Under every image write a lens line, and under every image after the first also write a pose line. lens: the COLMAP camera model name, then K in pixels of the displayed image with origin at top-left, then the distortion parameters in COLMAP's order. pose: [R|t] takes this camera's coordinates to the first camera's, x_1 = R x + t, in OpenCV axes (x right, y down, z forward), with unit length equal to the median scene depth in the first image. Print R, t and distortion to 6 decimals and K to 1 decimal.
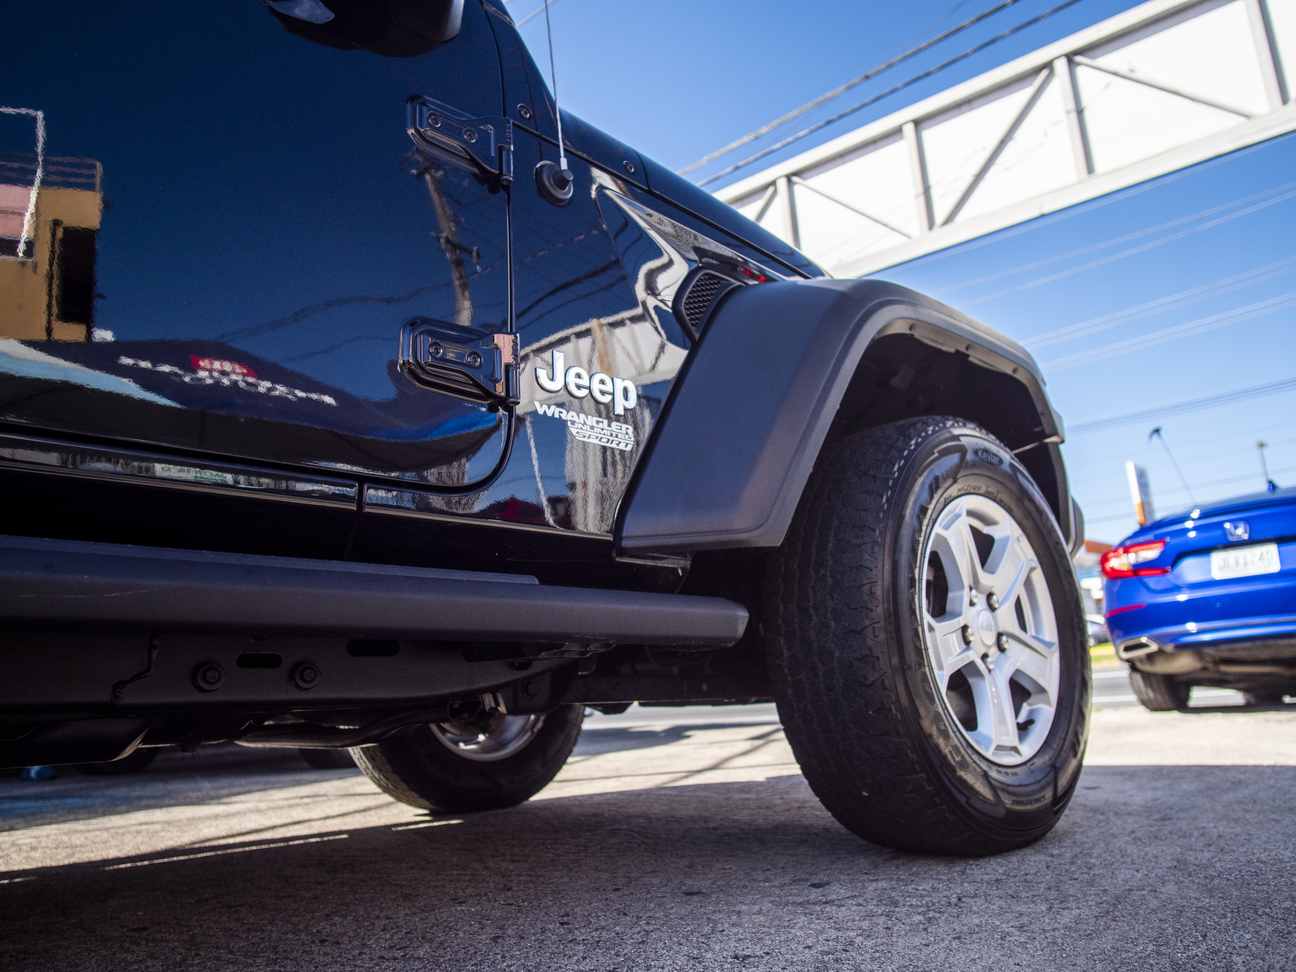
lens RADIAL K [[949.5, 0, 639.6], [0, 949.5, 479.0], [0, 0, 1]] dist [-0.034222, 0.006184]
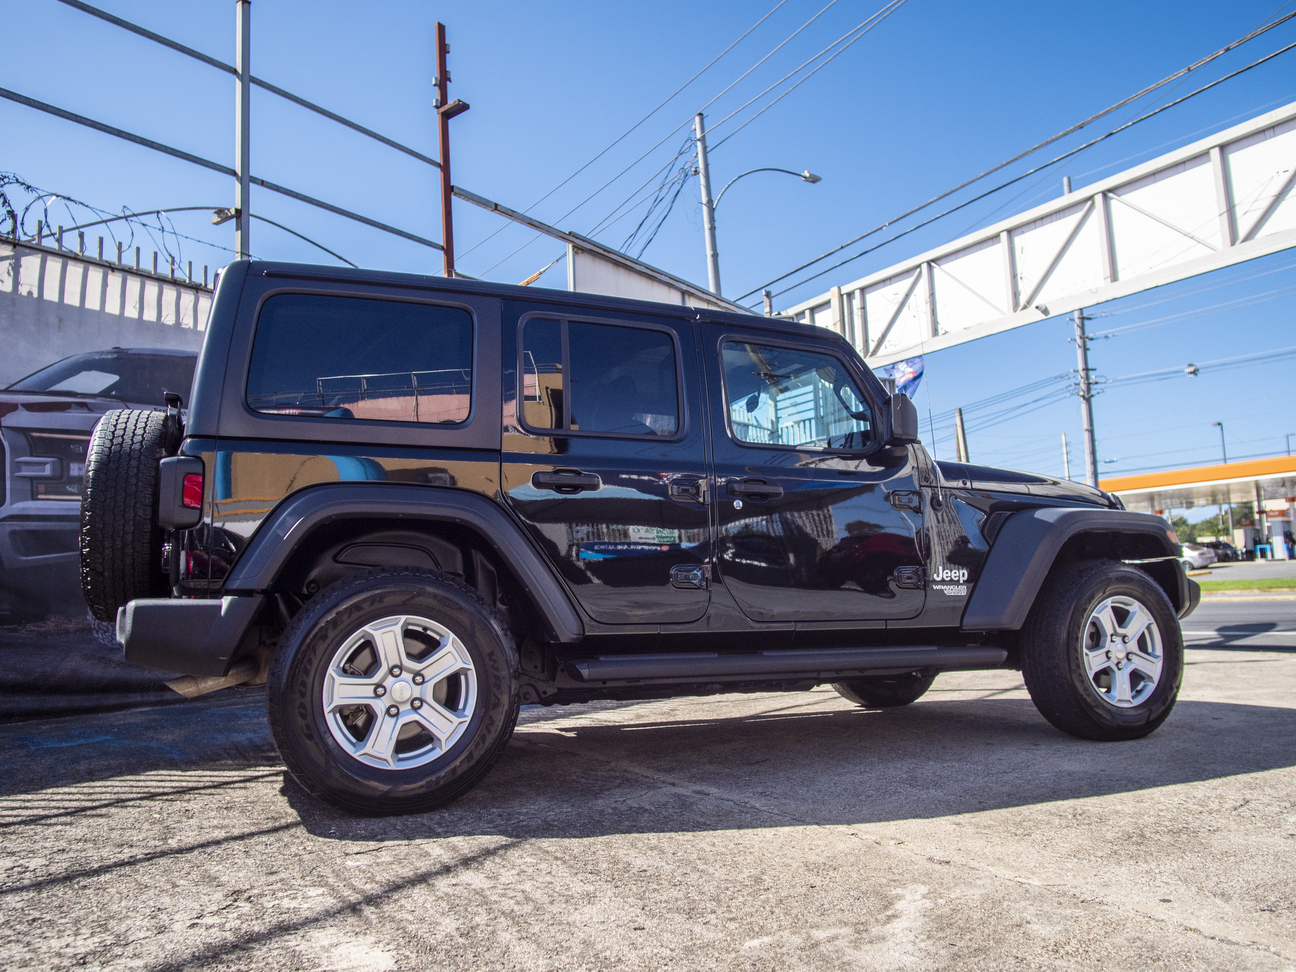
lens RADIAL K [[949.5, 0, 639.6], [0, 949.5, 479.0], [0, 0, 1]] dist [-0.034222, 0.006184]
pose [[0.941271, -0.007560, -0.337569, 0.023718], [0.046756, 0.993036, 0.108135, -0.569766], [0.334400, -0.117568, 0.935069, -1.535642]]
